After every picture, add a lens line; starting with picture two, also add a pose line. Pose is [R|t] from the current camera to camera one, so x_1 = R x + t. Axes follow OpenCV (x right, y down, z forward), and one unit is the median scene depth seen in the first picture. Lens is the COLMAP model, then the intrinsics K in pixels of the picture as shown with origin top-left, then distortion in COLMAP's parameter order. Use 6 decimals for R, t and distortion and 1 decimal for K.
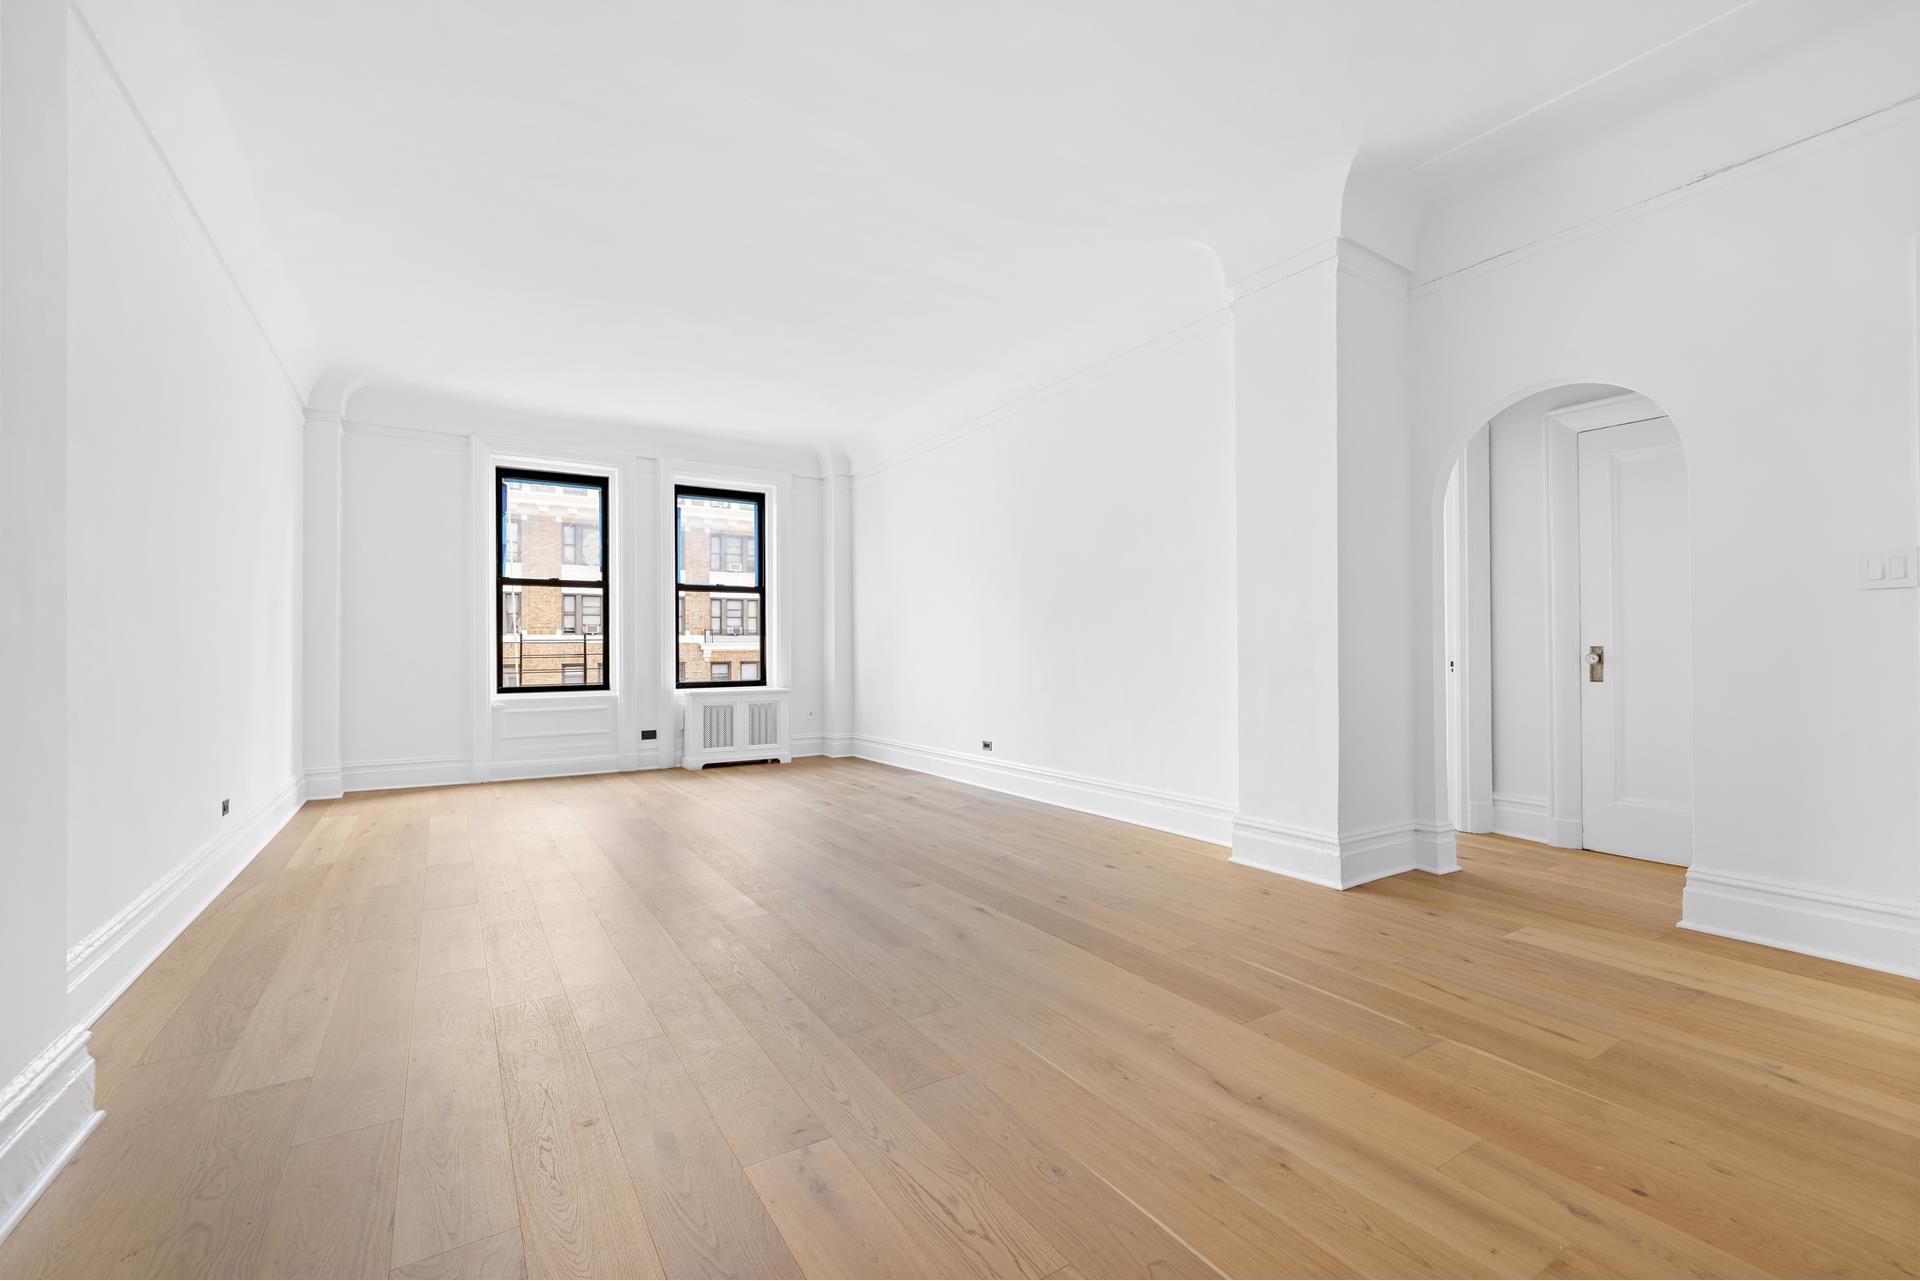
lens RADIAL K [[826.4, 0, 941.6], [0, 826.4, 645.0], [0, 0, 1]] dist [0.000773, 0.000300]
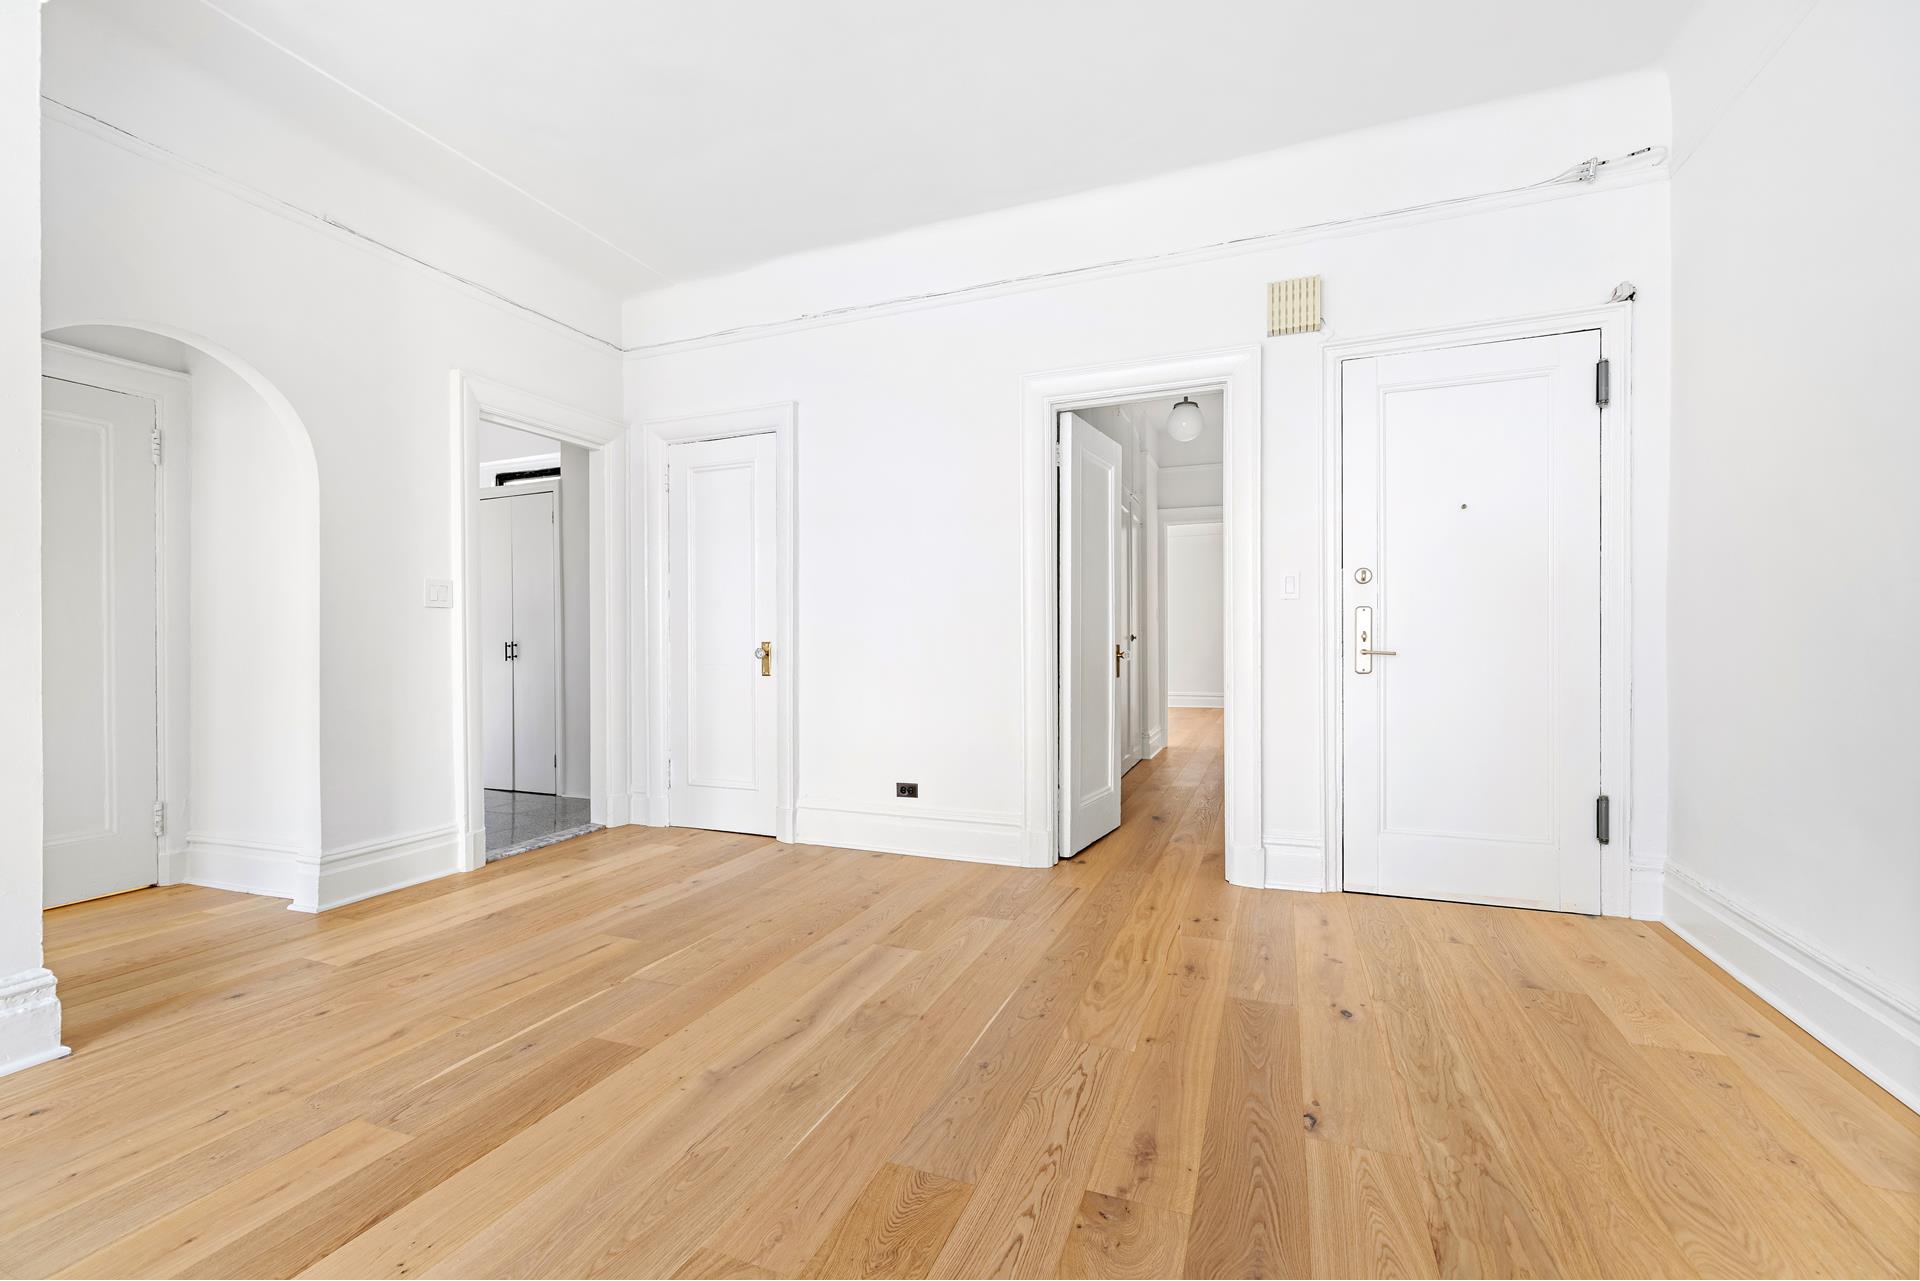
lens RADIAL K [[826.4, 0, 950.6], [0, 826.4, 645.1], [0, 0, 1]] dist [0.000773, 0.000300]
pose [[-0.606394, 0.008216, 0.795122, -0.601461], [0.006716, 0.999964, -0.005210, 0.007773], [-0.795136, 0.002180, -0.606428, 1.311730]]
